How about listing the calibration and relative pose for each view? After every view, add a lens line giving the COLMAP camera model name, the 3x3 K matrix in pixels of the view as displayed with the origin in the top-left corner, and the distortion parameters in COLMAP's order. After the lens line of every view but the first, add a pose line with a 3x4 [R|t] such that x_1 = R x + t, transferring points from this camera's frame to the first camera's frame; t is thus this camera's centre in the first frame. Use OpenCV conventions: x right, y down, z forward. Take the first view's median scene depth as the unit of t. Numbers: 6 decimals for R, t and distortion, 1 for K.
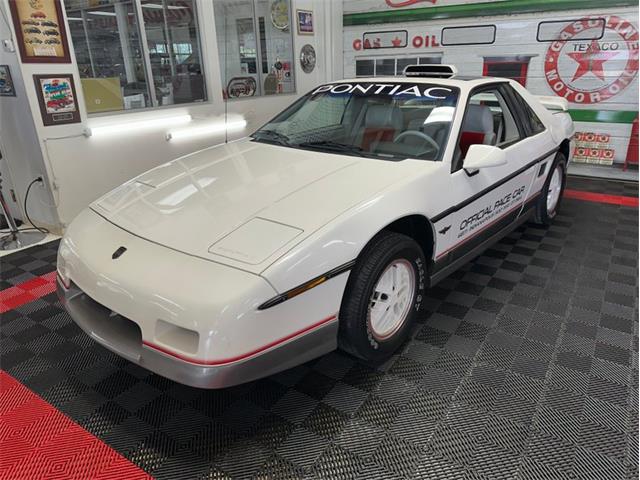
lens RADIAL K [[453.0, 0, 323.7], [0, 453.0, 238.6], [0, 0, 1]] dist [0.049969, -0.045038]
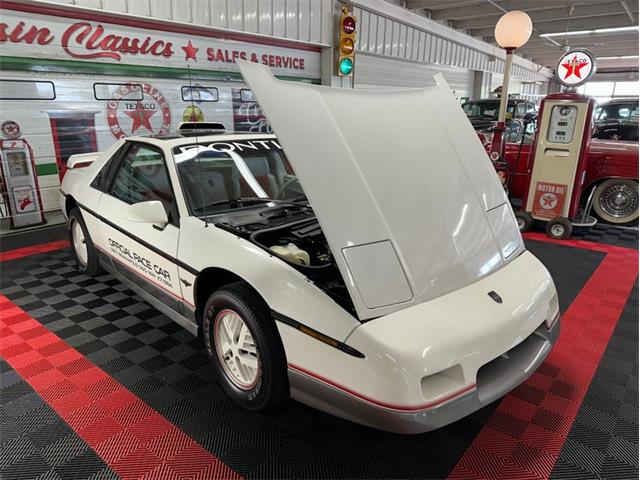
lens RADIAL K [[459.5, 0, 320.5], [0, 459.5, 244.8], [0, 0, 1]] dist [0.004954, -0.004506]
pose [[0.113097, -0.274966, 0.954779, -0.723692], [0.349472, 0.910551, 0.220833, -0.194665], [-0.930096, 0.308693, 0.199074, 0.445961]]
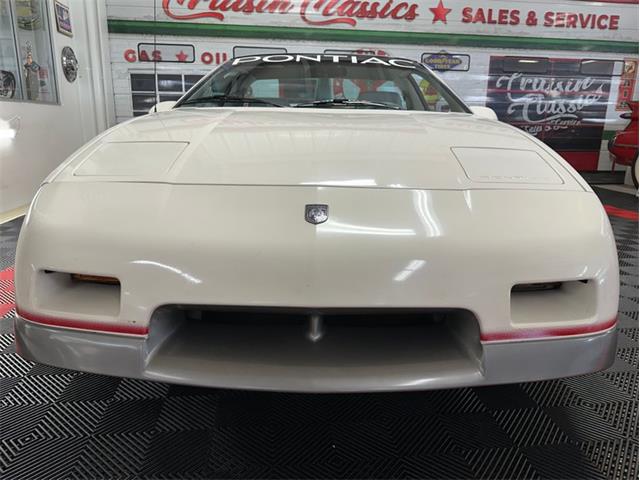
lens RADIAL K [[457.5, 0, 320.0], [0, 457.5, 240.0], [0, 0, 1]] dist [0.004452, -0.007280]
pose [[0.766141, -0.125884, 0.630223, -0.337672], [0.203484, 0.977692, -0.052079, 0.040292], [-0.609608, 0.168141, 0.774665, 0.255546]]
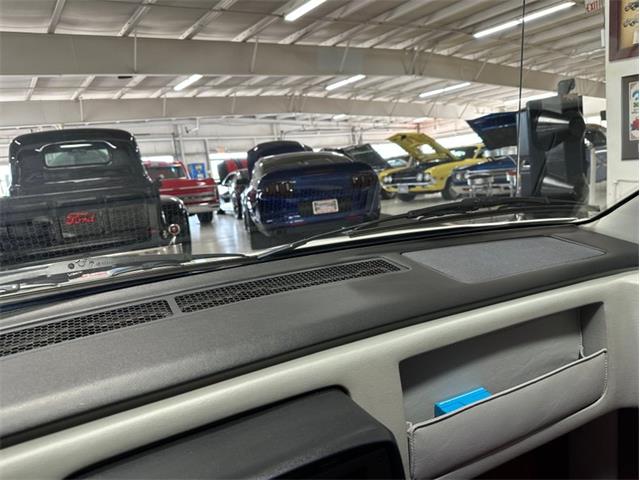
lens RADIAL K [[457.5, 0, 320.0], [0, 457.5, 240.0], [0, 0, 1]] dist [0.004452, -0.007280]
pose [[-0.359589, 0.193181, -0.912895, 0.091233], [-0.243823, 0.924892, 0.291762, -0.183506], [0.900692, 0.327499, -0.285479, 0.685168]]
